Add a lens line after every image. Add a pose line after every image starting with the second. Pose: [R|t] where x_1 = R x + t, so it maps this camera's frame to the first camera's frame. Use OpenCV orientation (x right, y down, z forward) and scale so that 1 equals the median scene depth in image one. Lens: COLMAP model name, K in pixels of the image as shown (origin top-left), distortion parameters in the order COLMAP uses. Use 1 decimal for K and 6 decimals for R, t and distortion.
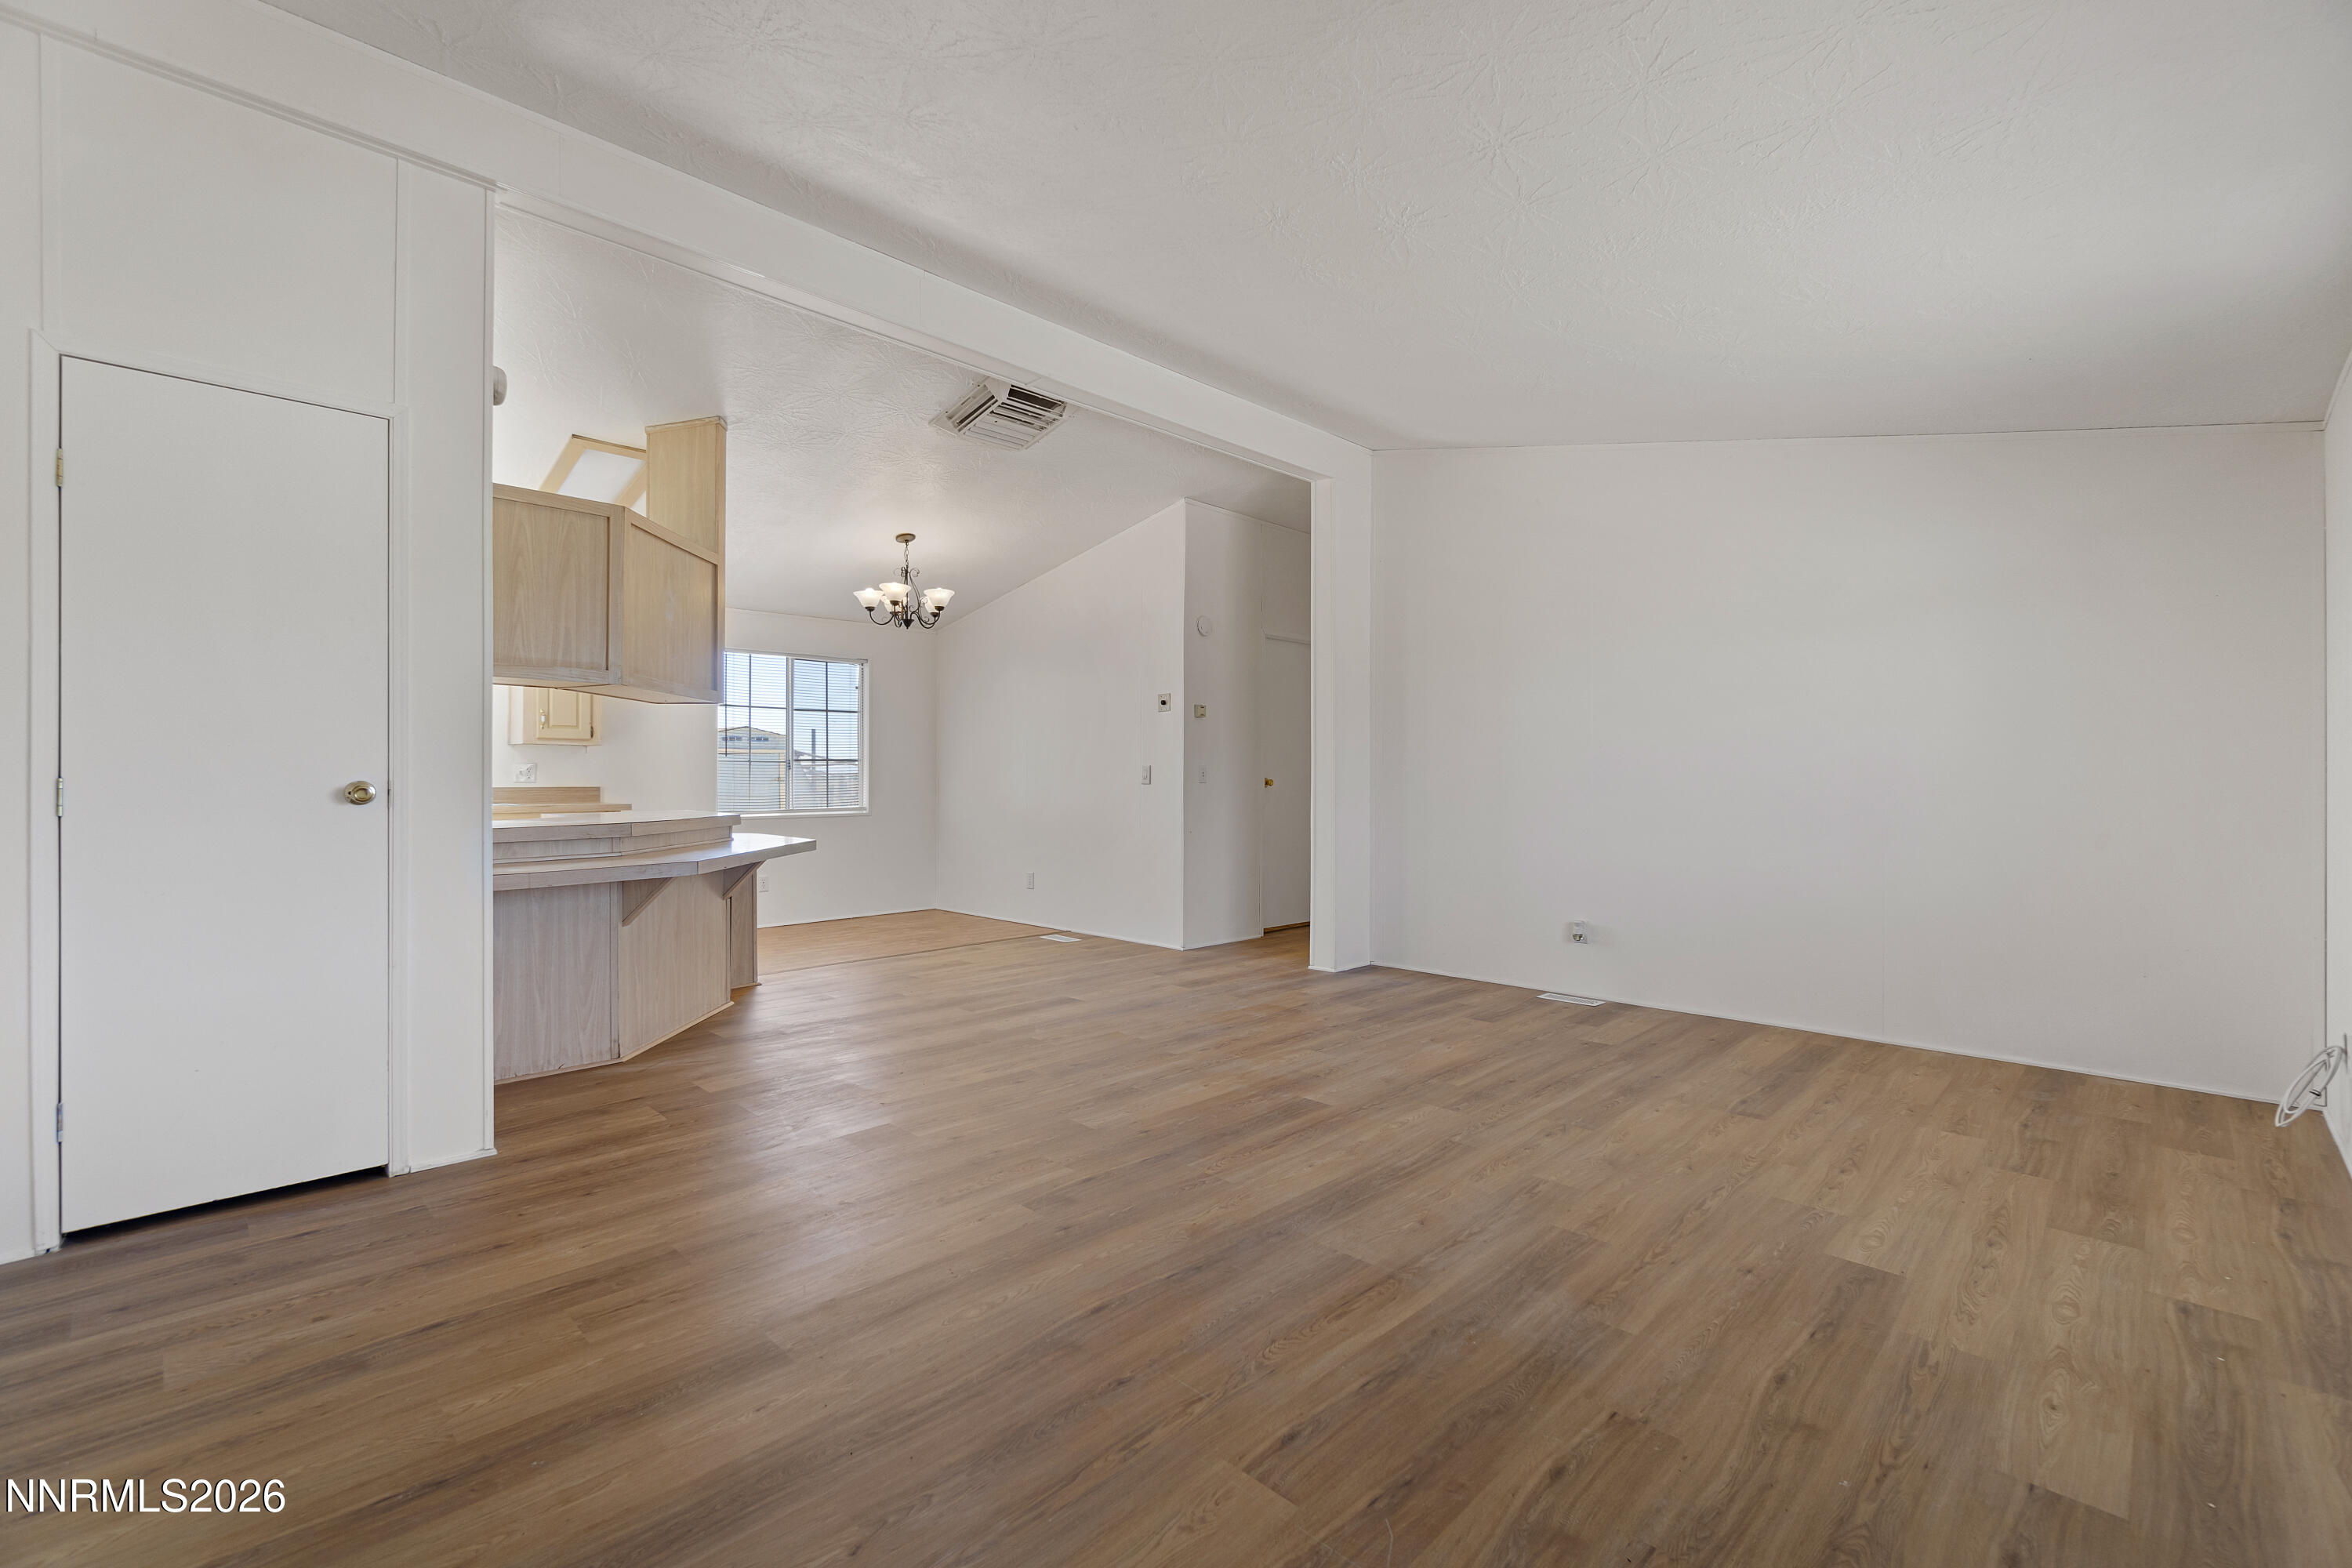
lens RADIAL K [[1029.0, 0, 1178.5], [0, 1029.0, 786.6], [0, 0, 1]] dist [-0.010210, 0.003797]
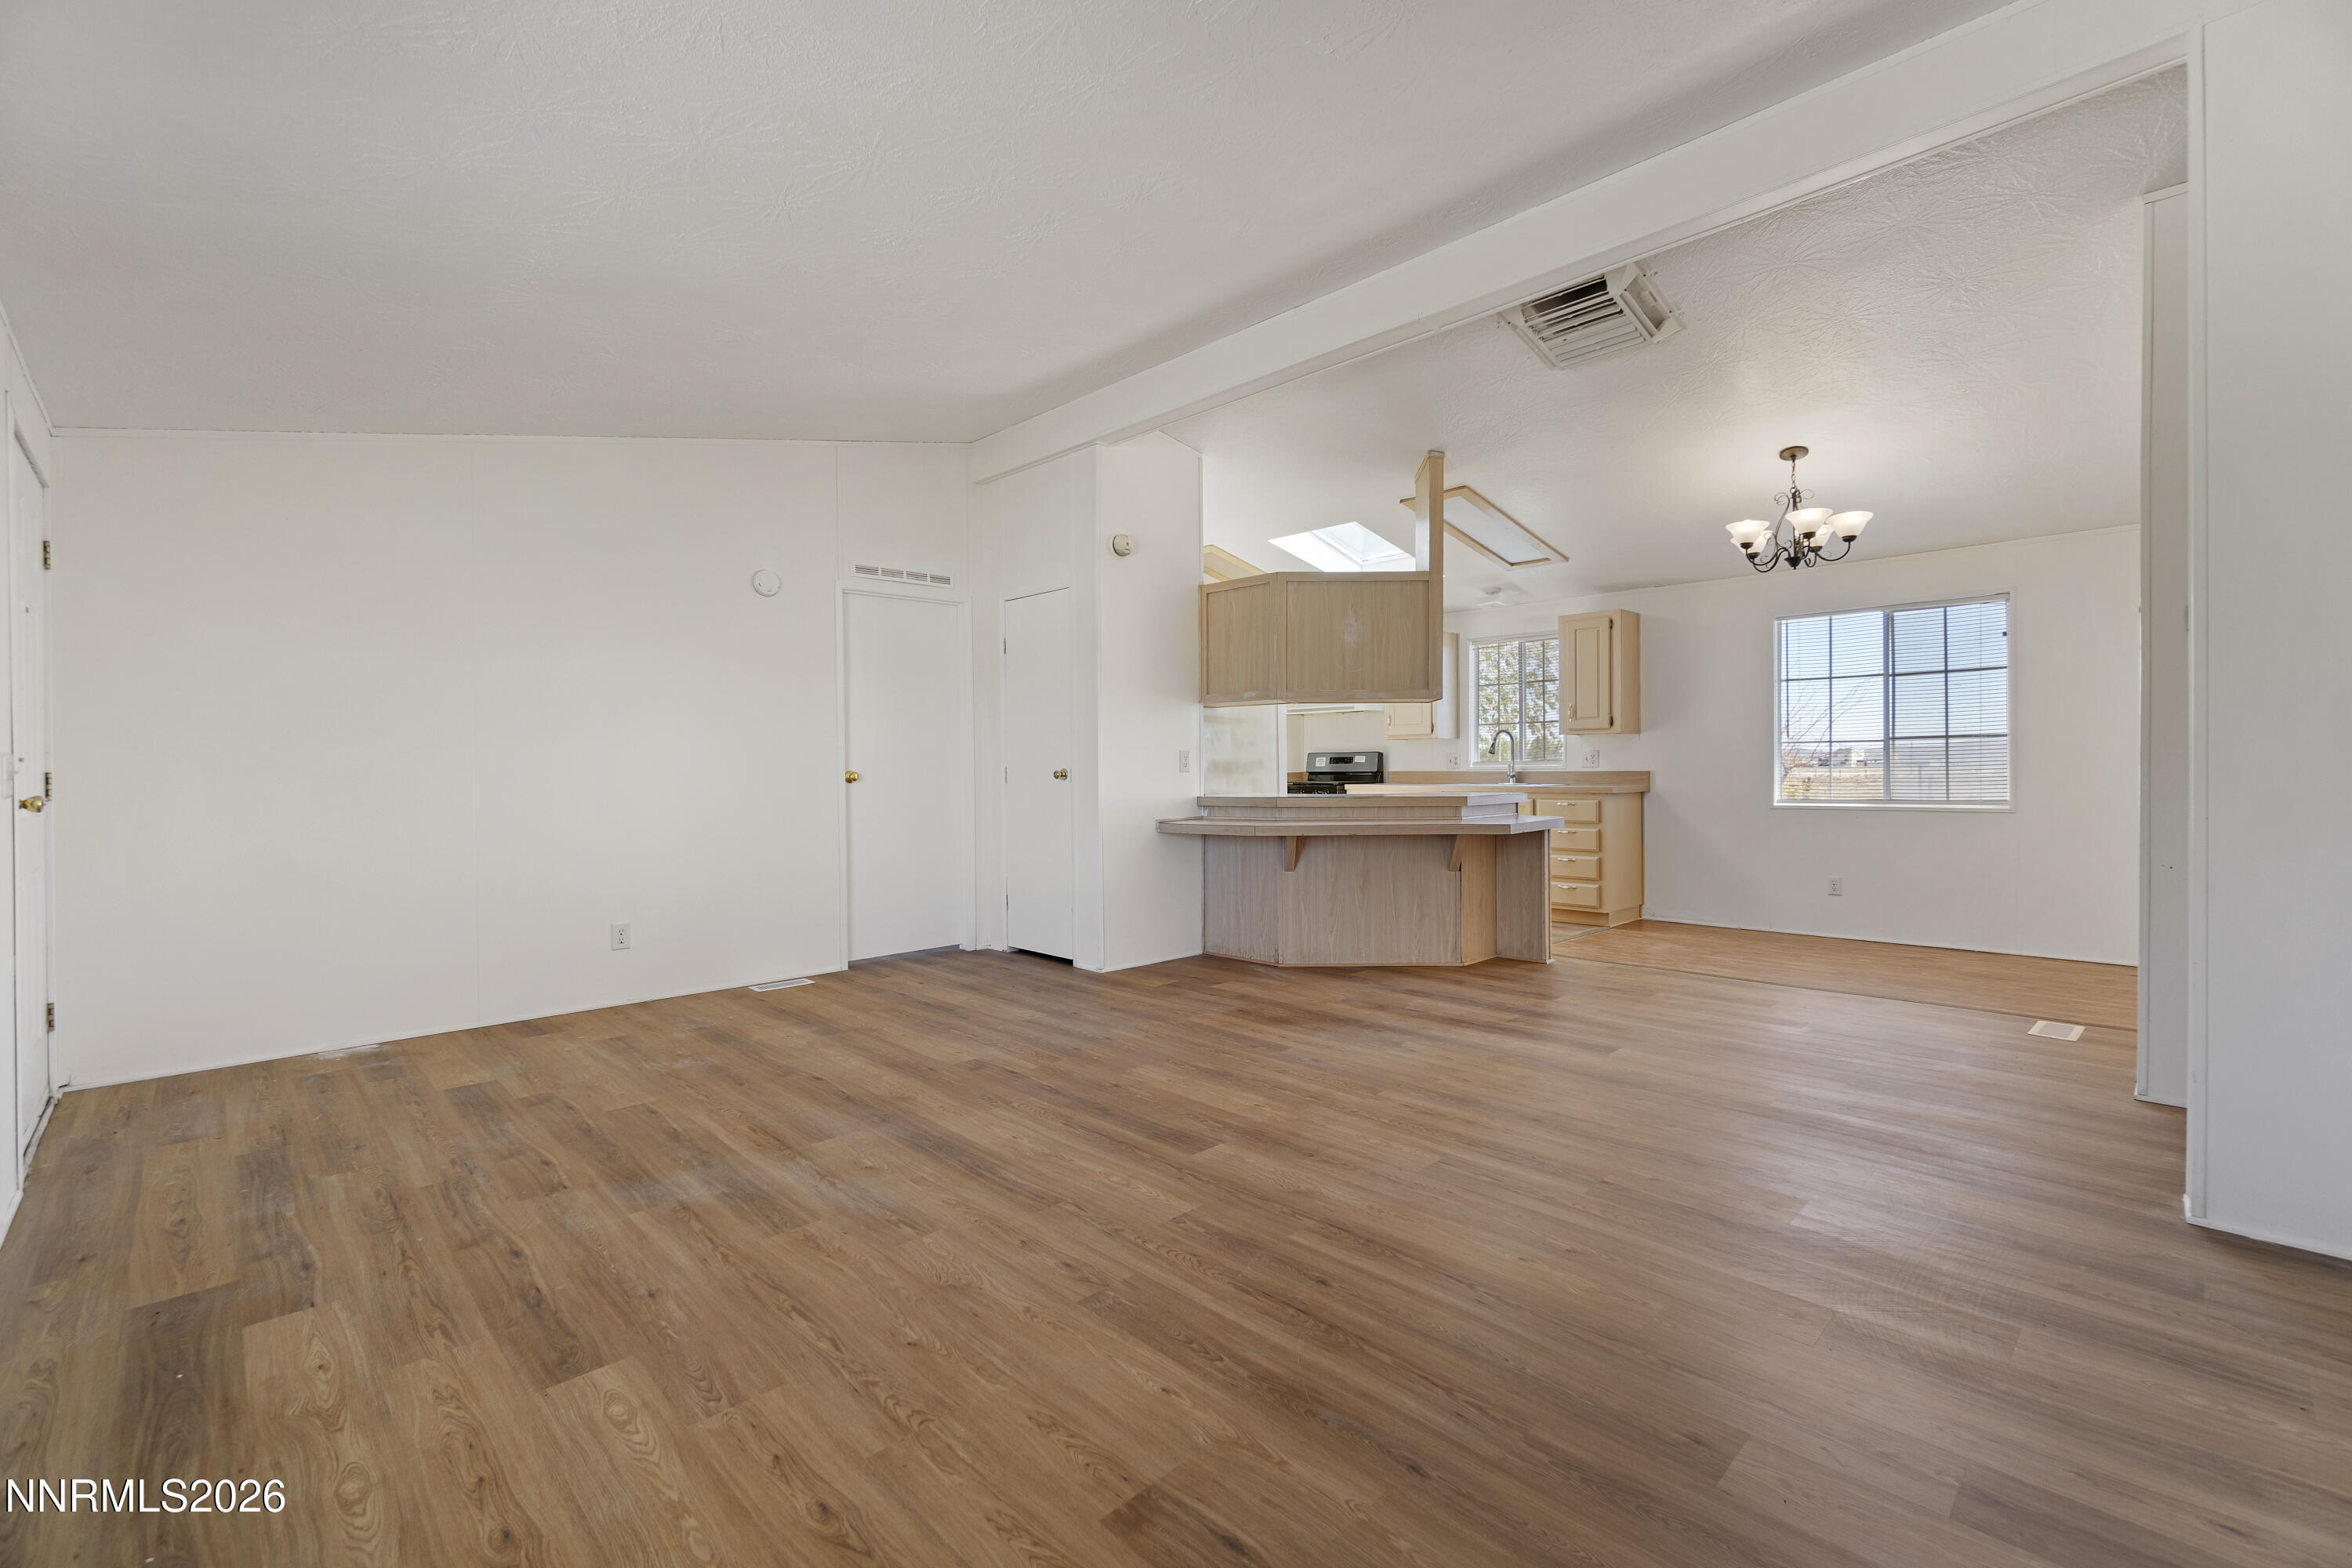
lens RADIAL K [[1029.0, 0, 1153.5], [0, 1029.0, 782.7], [0, 0, 1]] dist [-0.010210, 0.003797]
pose [[-0.048872, 0.015150, -0.998690, 1.140698], [-0.000329, 0.999885, 0.015185, -0.007212], [0.998805, 0.001070, -0.048862, 1.172227]]
